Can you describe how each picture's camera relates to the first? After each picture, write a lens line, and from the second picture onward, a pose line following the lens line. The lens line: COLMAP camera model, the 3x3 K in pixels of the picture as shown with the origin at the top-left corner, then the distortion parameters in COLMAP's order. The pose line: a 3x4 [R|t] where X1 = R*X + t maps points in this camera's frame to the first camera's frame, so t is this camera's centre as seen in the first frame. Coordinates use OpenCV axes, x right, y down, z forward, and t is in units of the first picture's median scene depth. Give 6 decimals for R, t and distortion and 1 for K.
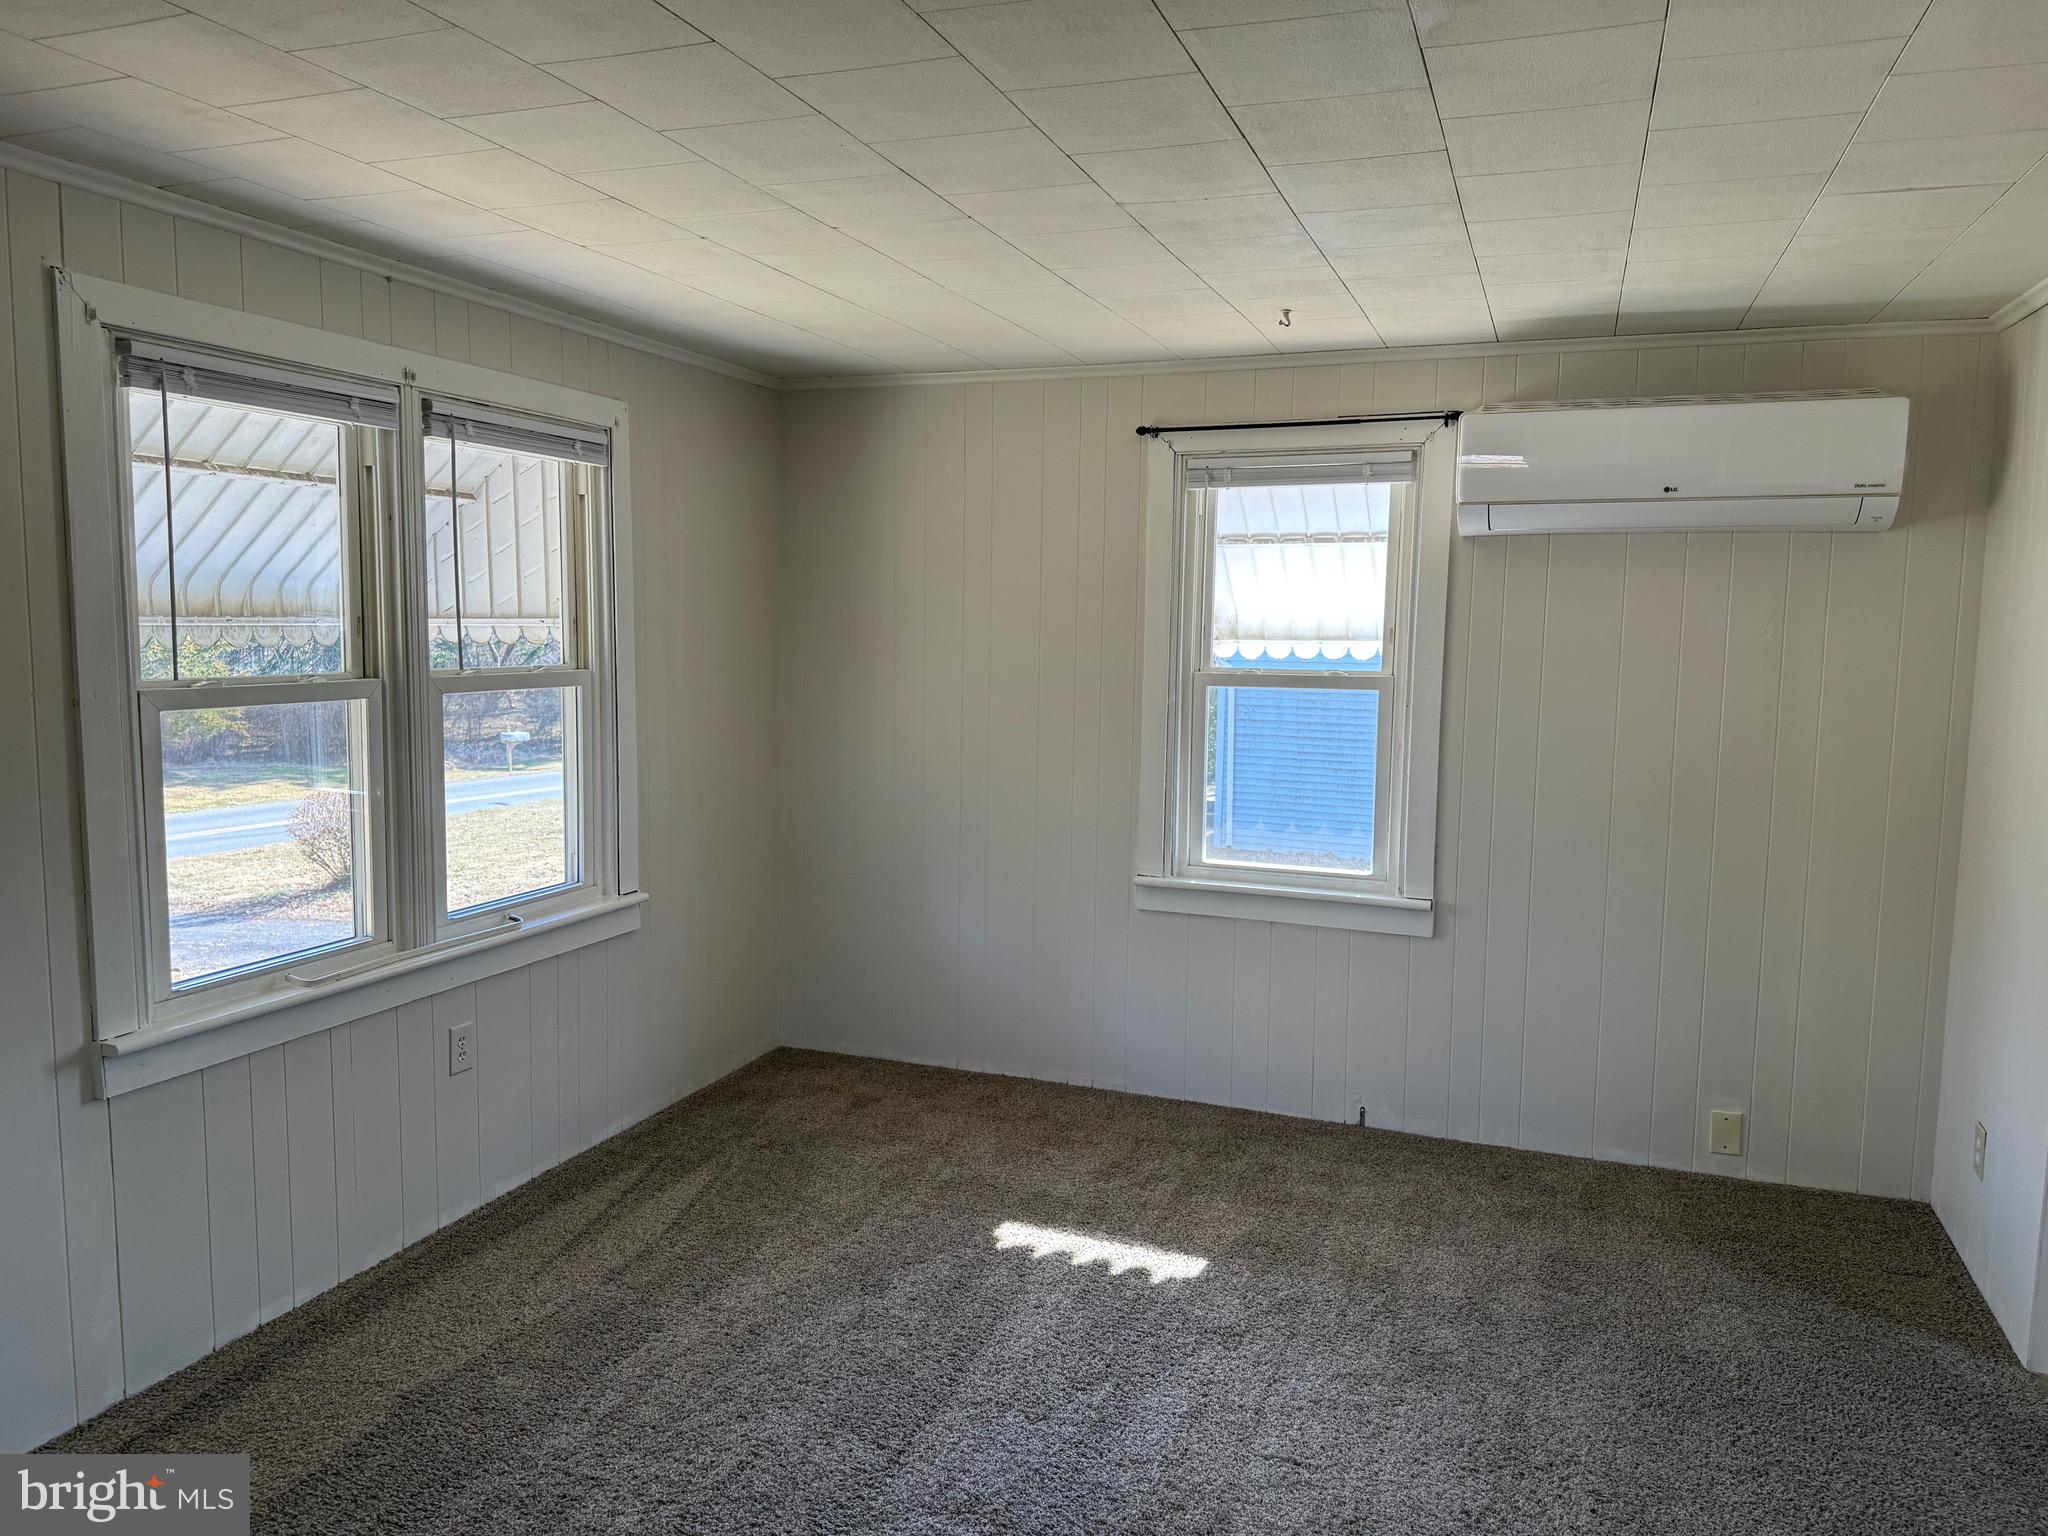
lens RADIAL K [[1449.7, 0, 1011.6], [0, 1449.7, 763.5], [0, 0, 1]] dist [0.052716, -0.045104]
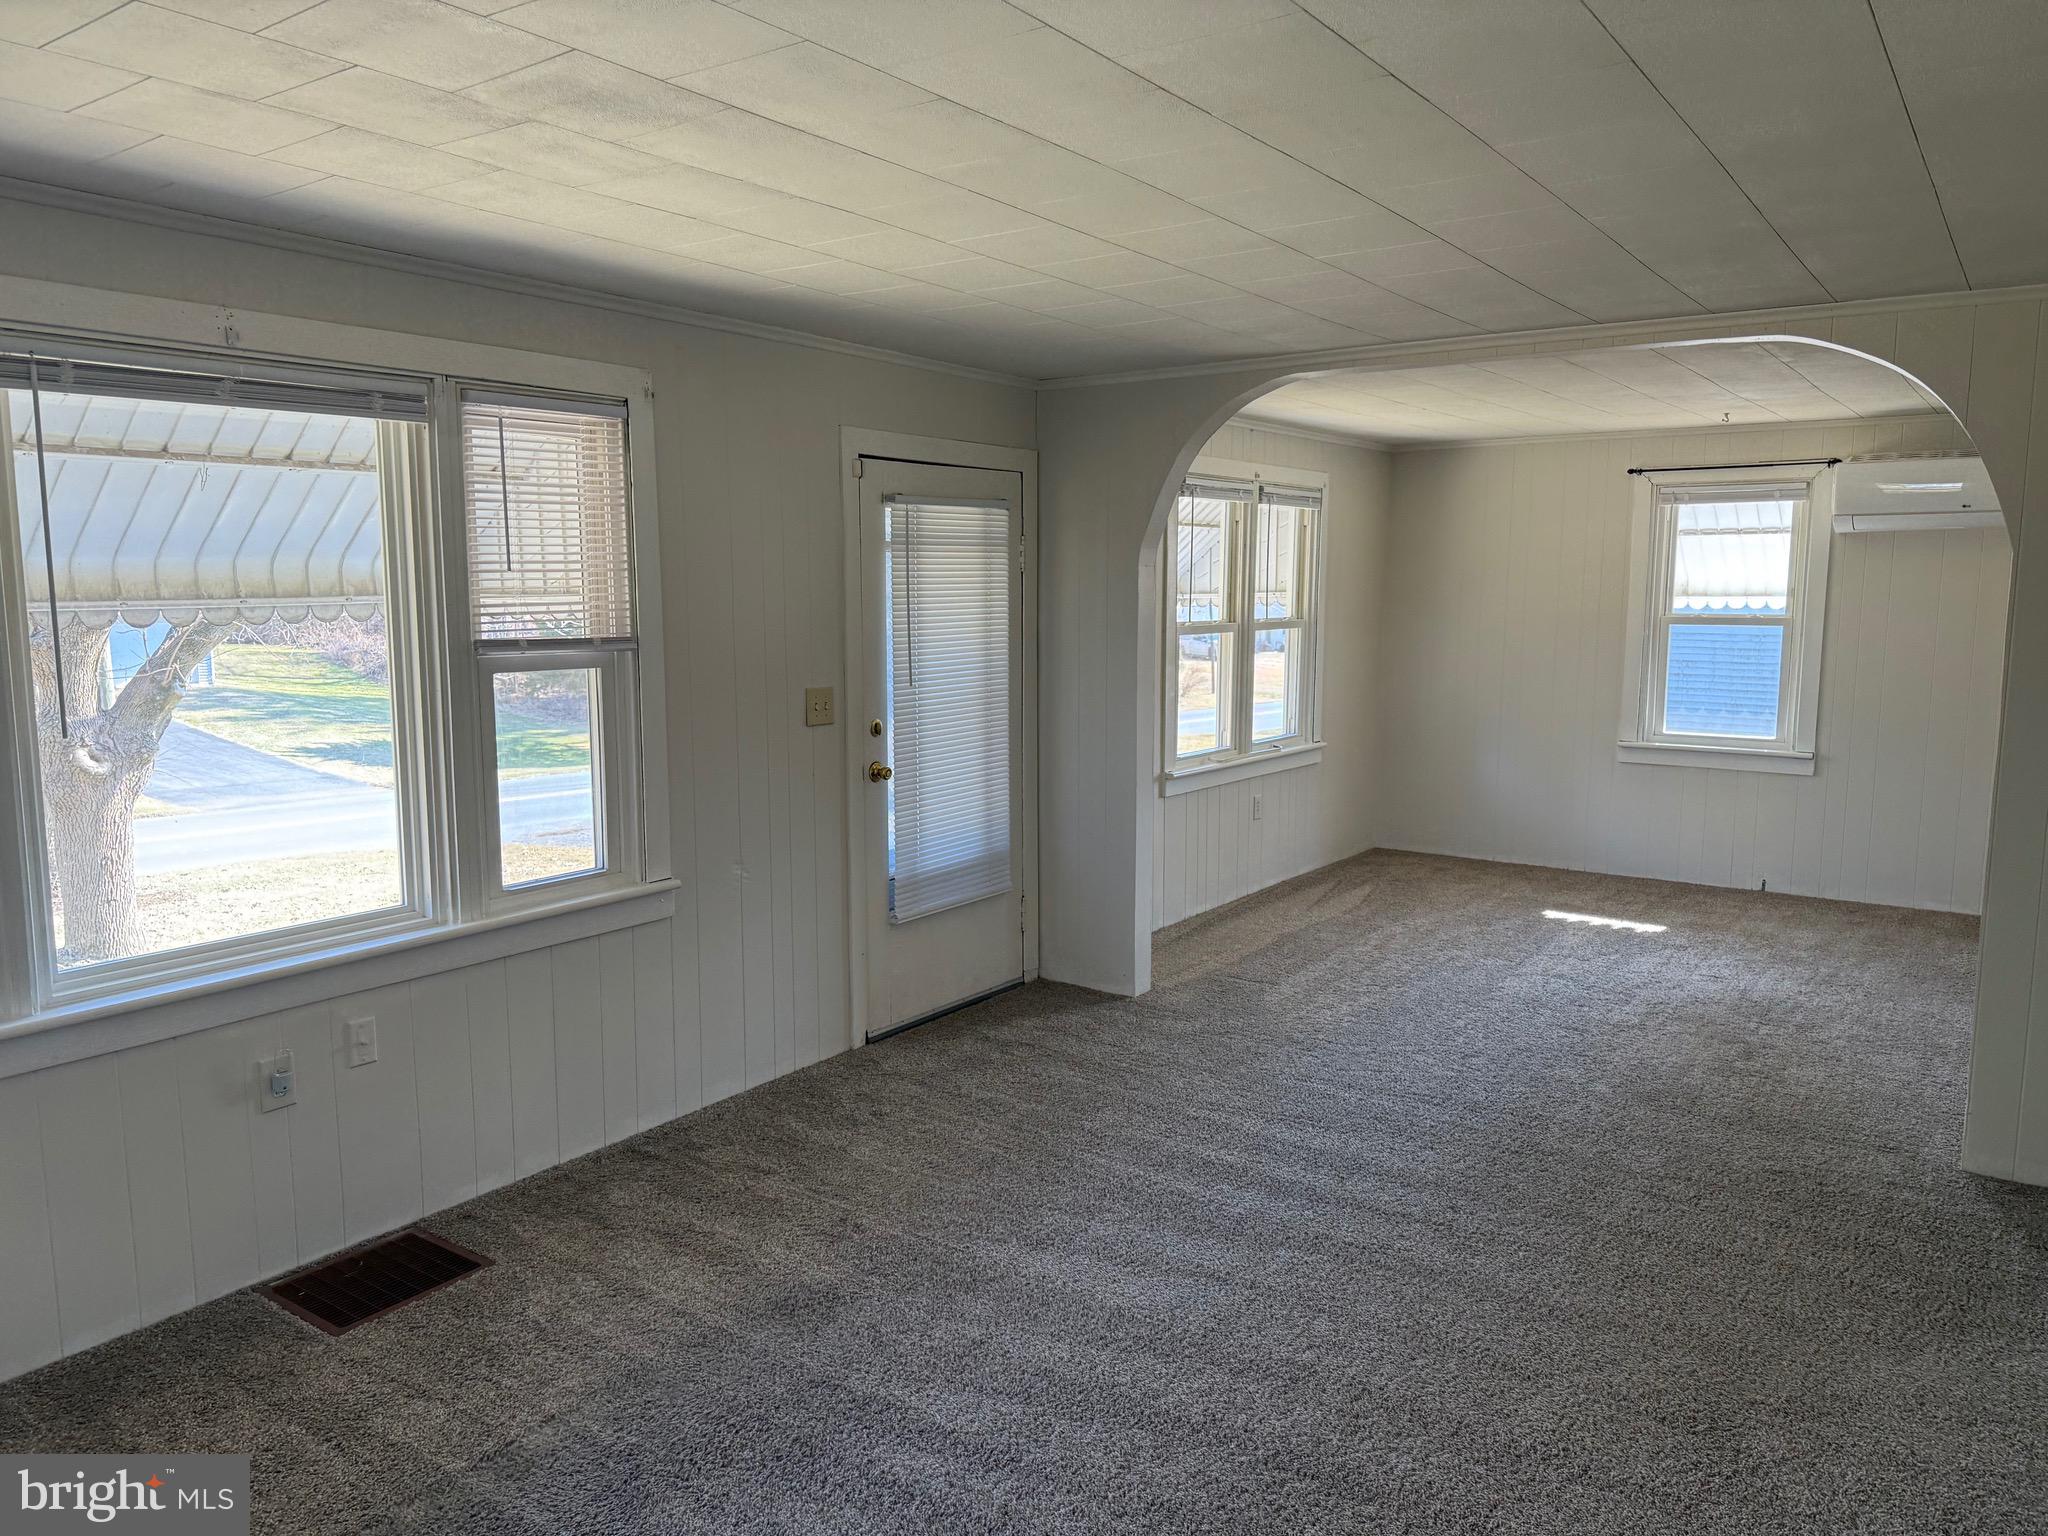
lens RADIAL K [[1449.7, 0, 1006.1], [0, 1449.7, 771.9], [0, 0, 1]] dist [0.052716, -0.045104]
pose [[0.963882, 0.017755, -0.265737, -0.155276], [-0.010501, 0.999533, 0.028692, 0.078263], [0.266122, -0.024865, 0.963618, -0.857744]]
